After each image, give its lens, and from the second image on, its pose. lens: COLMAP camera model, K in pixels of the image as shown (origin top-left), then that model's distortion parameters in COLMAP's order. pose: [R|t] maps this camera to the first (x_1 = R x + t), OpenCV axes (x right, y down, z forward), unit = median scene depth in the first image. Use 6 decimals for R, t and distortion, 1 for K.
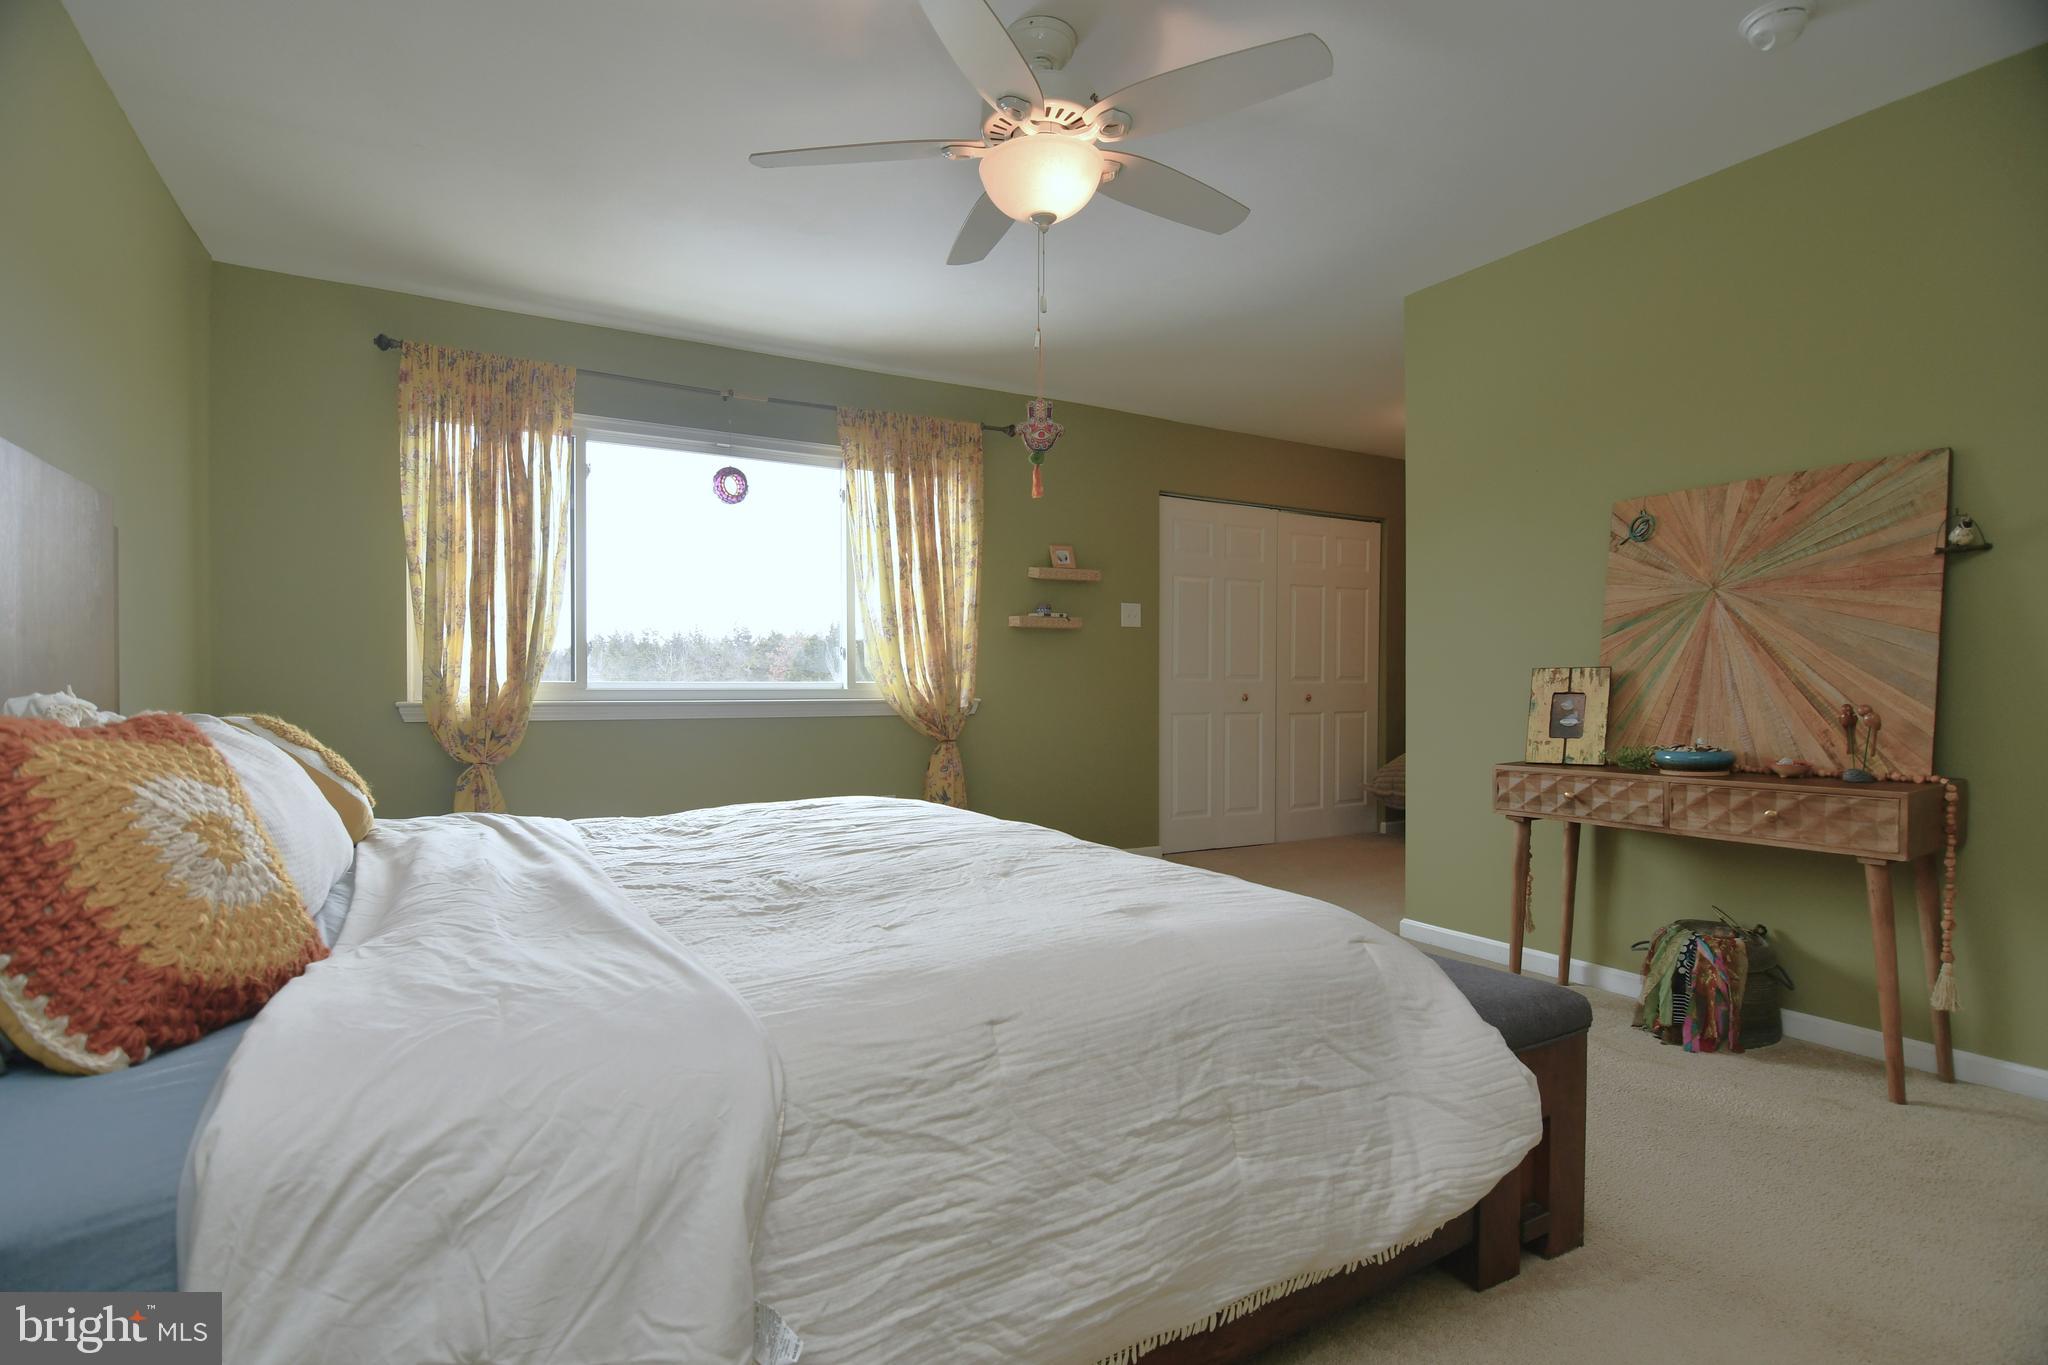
lens RADIAL K [[986.0, 0, 1014.3], [0, 986.0, 693.2], [0, 0, 1]] dist [-0.021734, -0.001090]
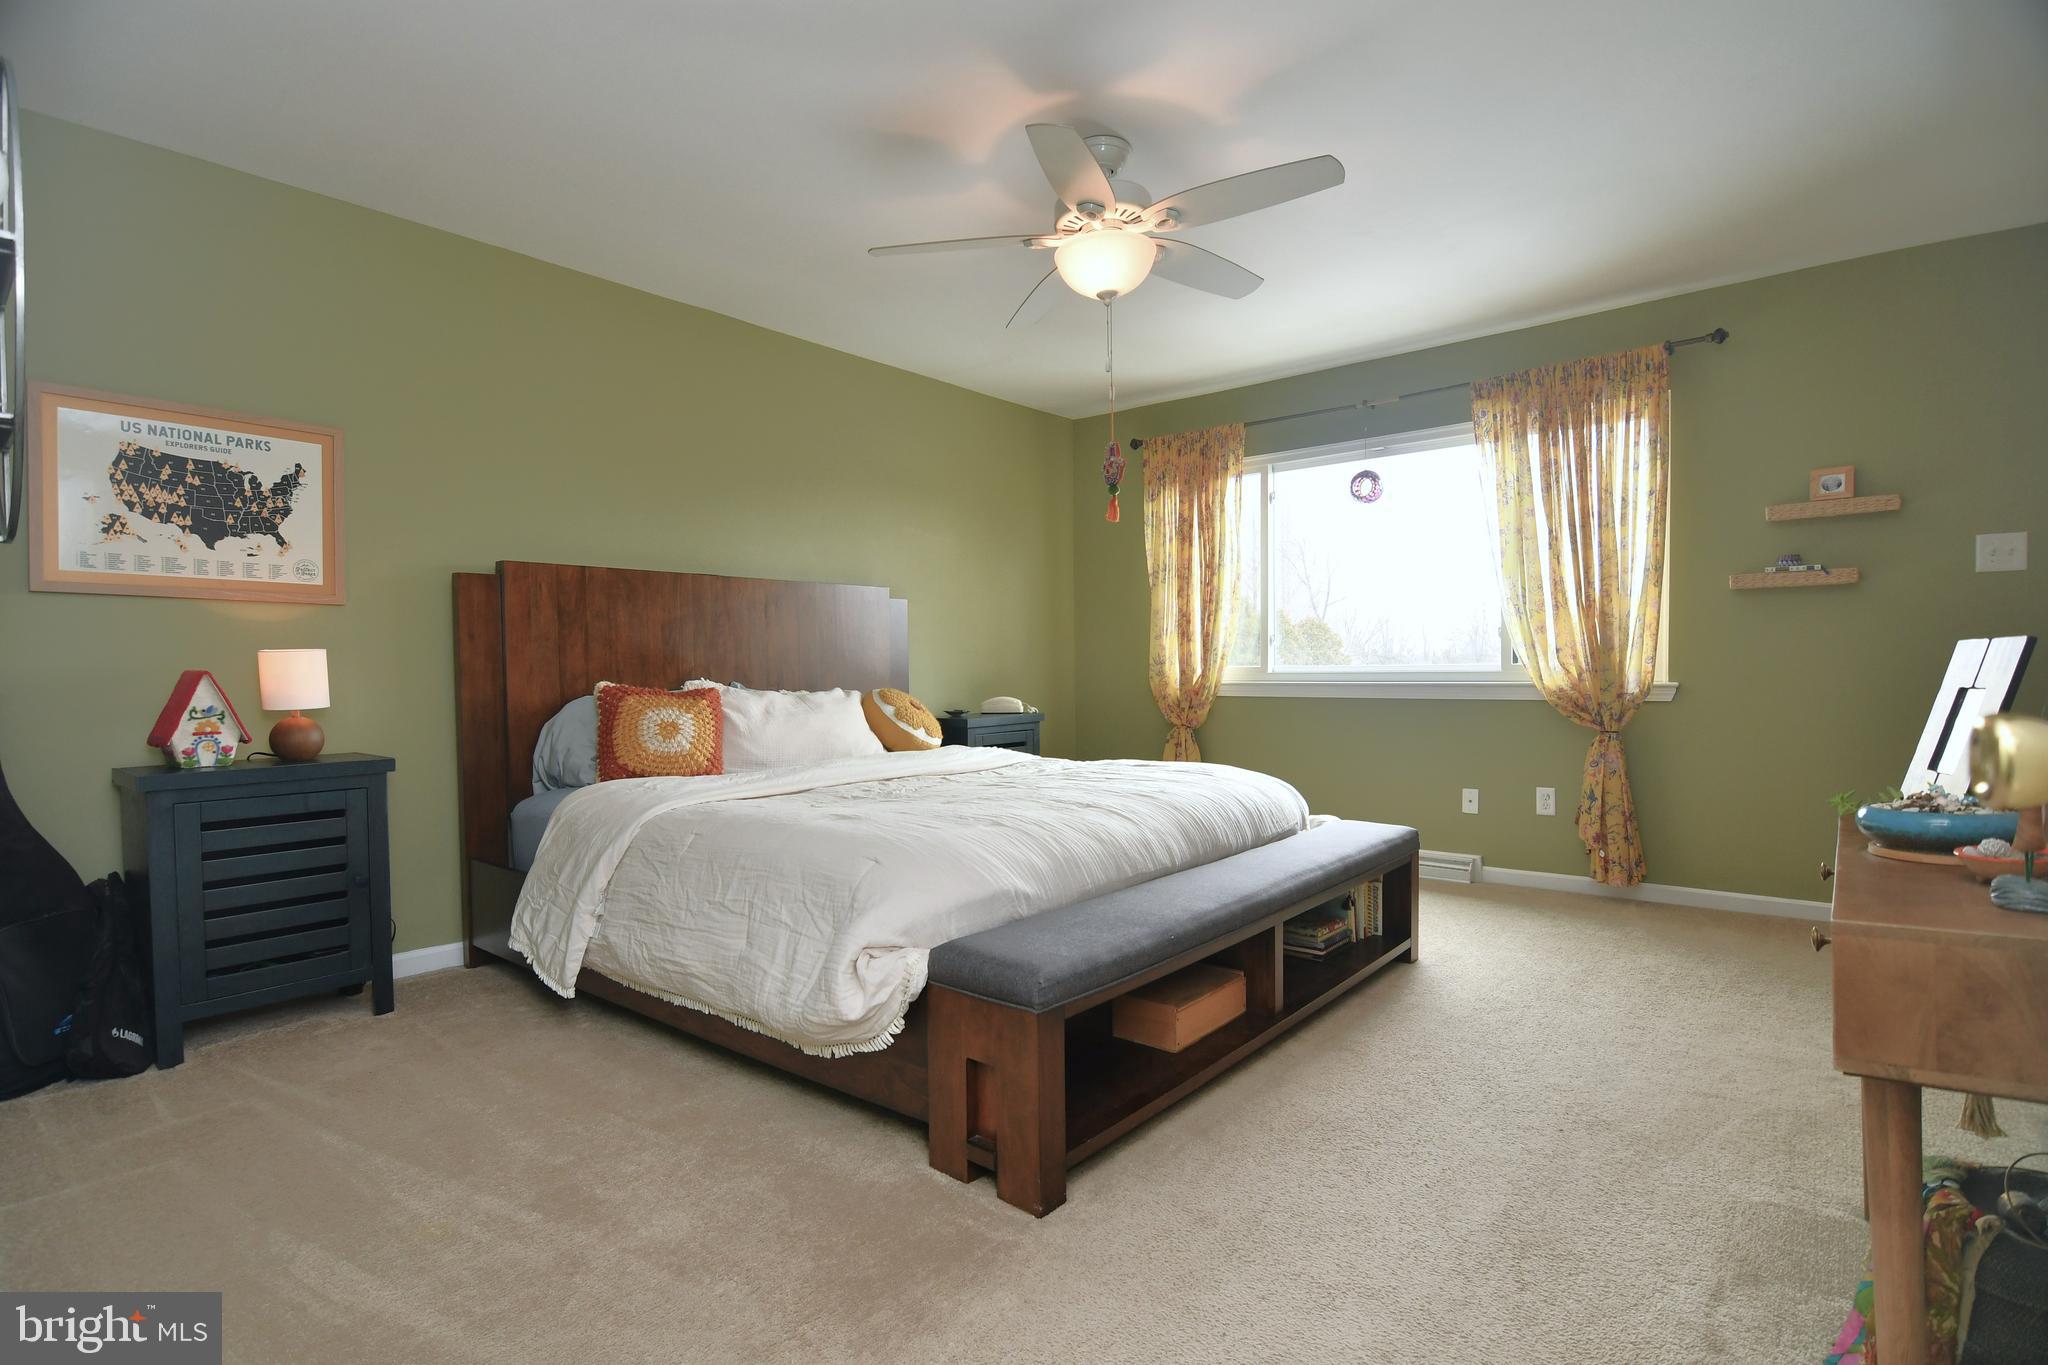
lens RADIAL K [[986.0, 0, 1014.3], [0, 986.0, 693.2], [0, 0, 1]] dist [-0.021734, -0.001090]
pose [[0.334799, 0.022633, -0.942018, 0.611763], [0.007426, 0.999617, 0.026656, -0.012312], [0.942260, -0.015920, 0.334502, 0.251353]]
